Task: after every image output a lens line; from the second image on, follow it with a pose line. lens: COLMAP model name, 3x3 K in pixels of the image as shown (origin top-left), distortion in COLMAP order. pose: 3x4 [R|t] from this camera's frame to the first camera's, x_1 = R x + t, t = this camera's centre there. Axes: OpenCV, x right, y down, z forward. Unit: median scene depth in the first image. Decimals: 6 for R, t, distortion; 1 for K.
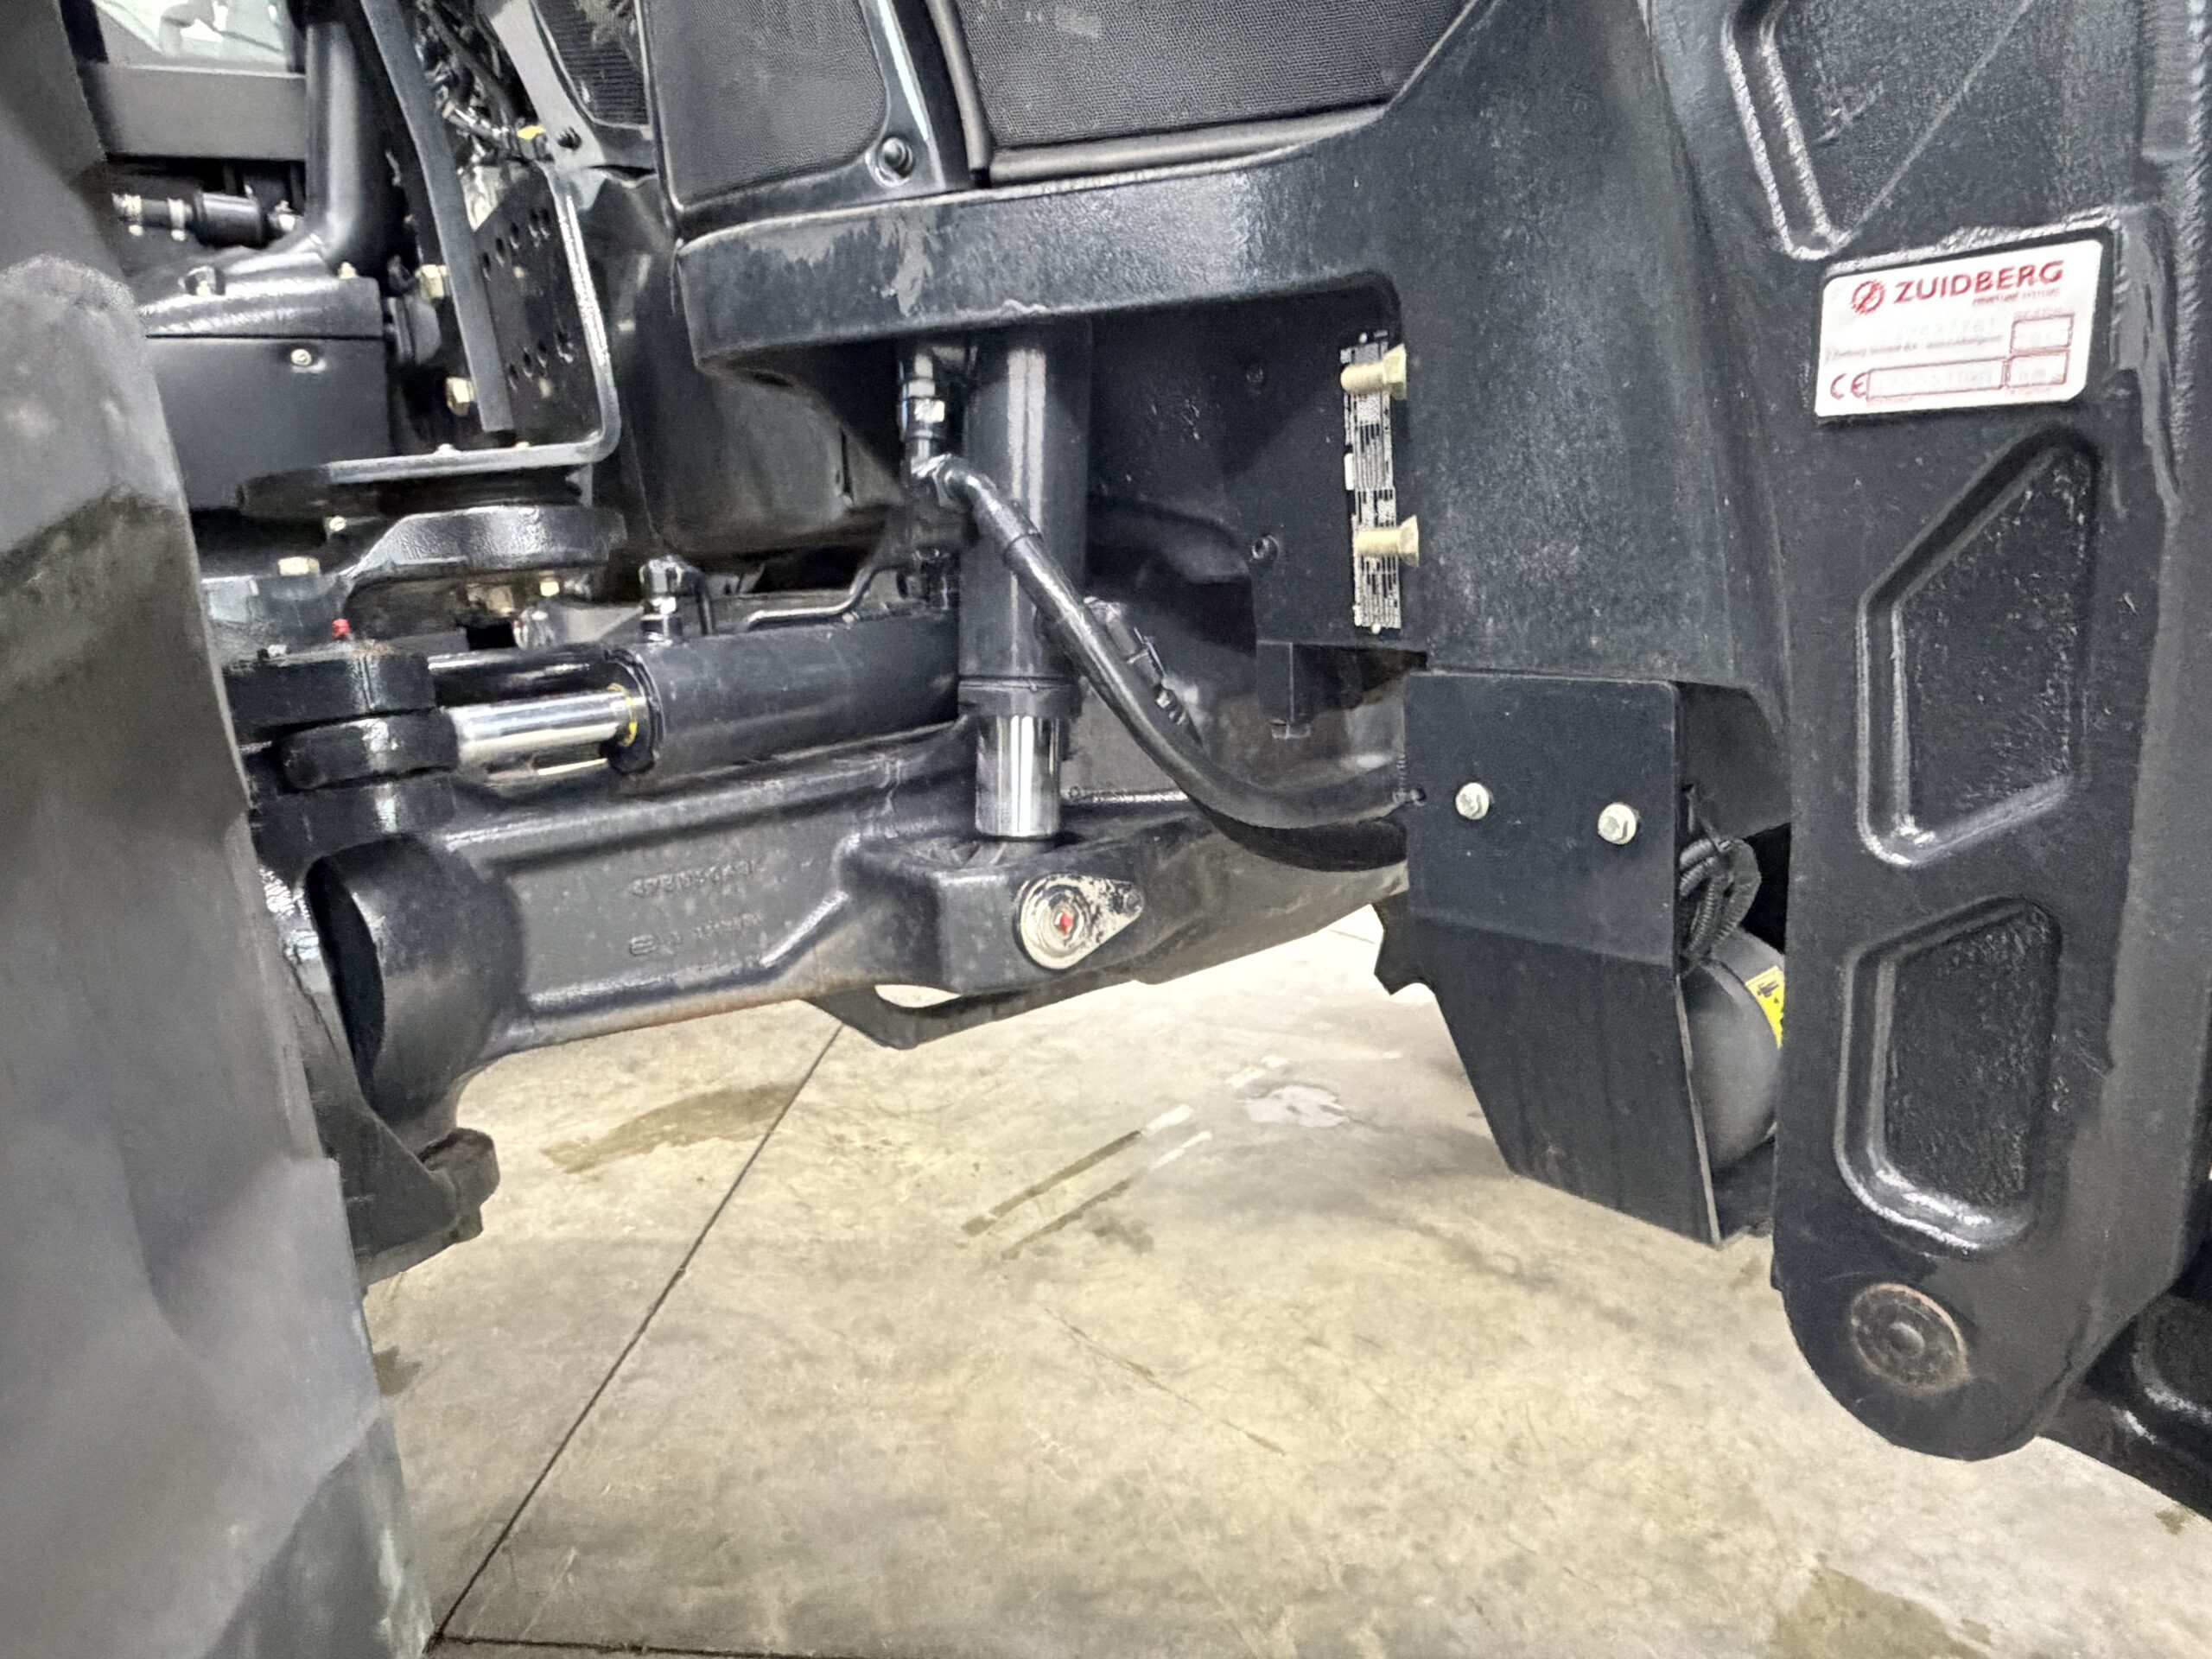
lens RADIAL K [[1559.4, 0, 1106.0], [0, 1559.4, 829.5], [0, 0, 1]] dist [0.052837, -0.056739]
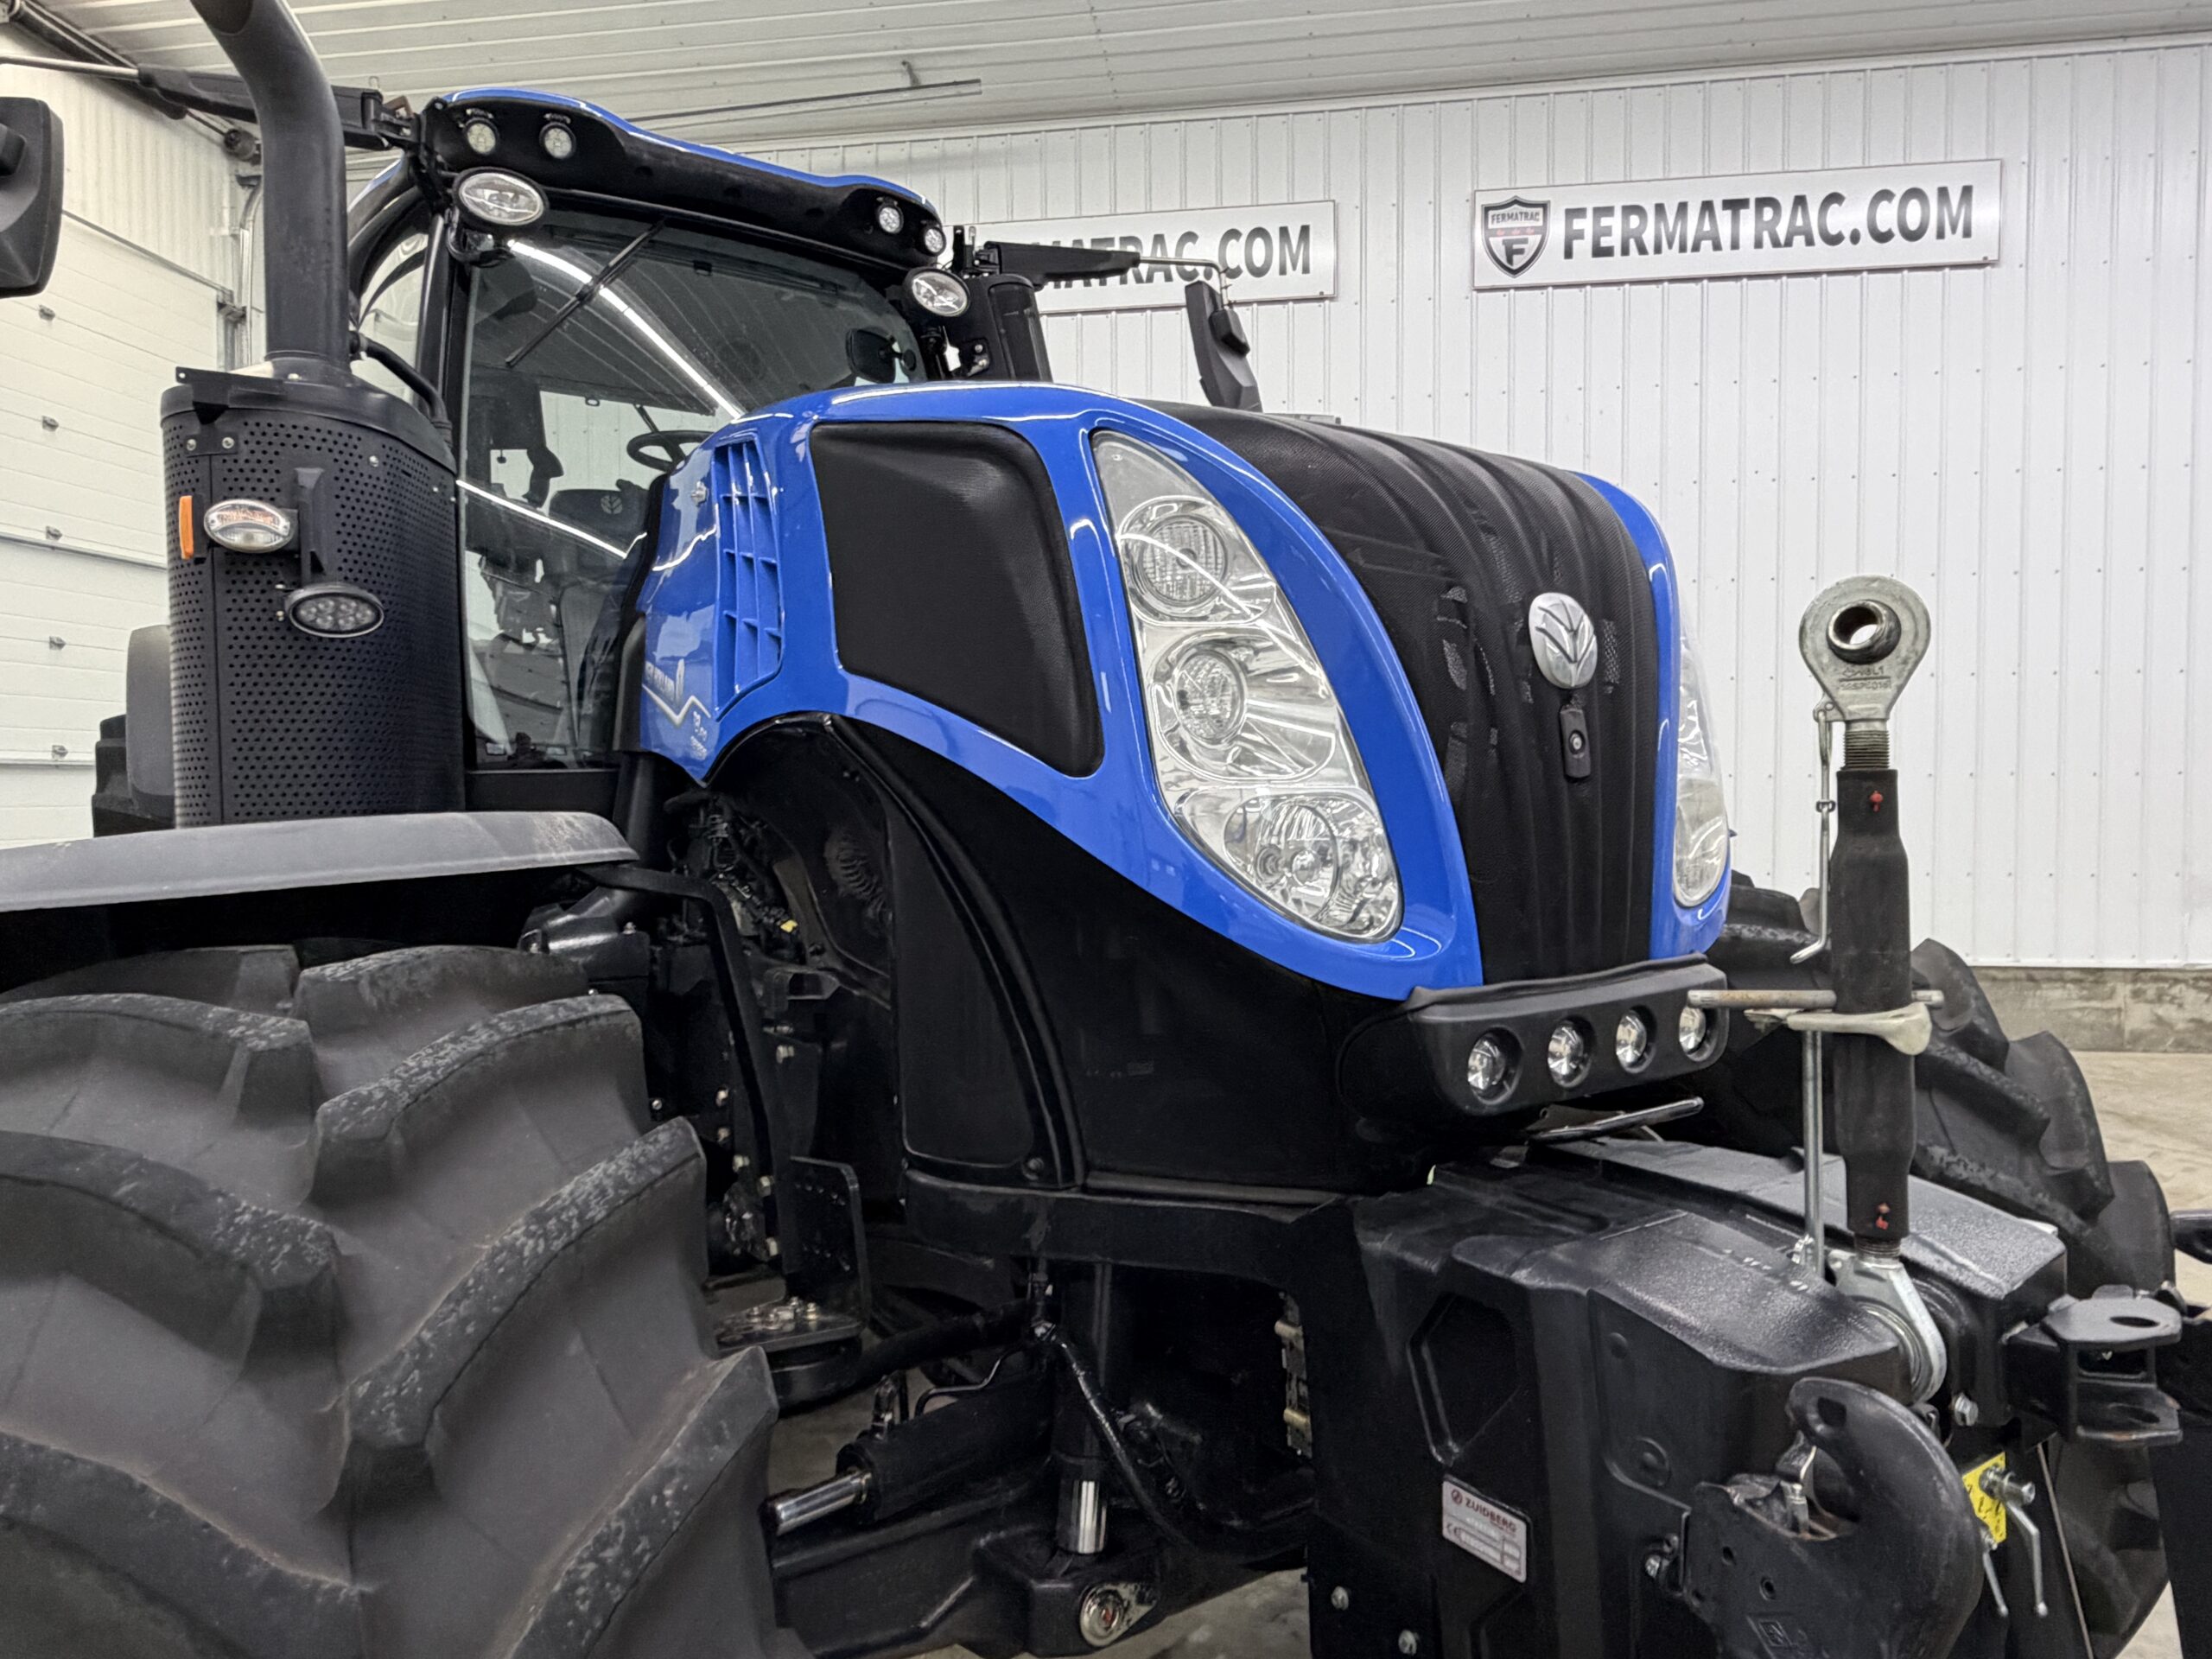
lens RADIAL K [[1559.4, 0, 1106.0], [0, 1559.4, 829.5], [0, 0, 1]] dist [0.052837, -0.056739]
pose [[0.997439, 0.041046, -0.058571, 0.034224], [-0.051463, 0.980588, -0.189205, -0.430534], [0.049668, 0.191735, 0.980189, -0.758446]]
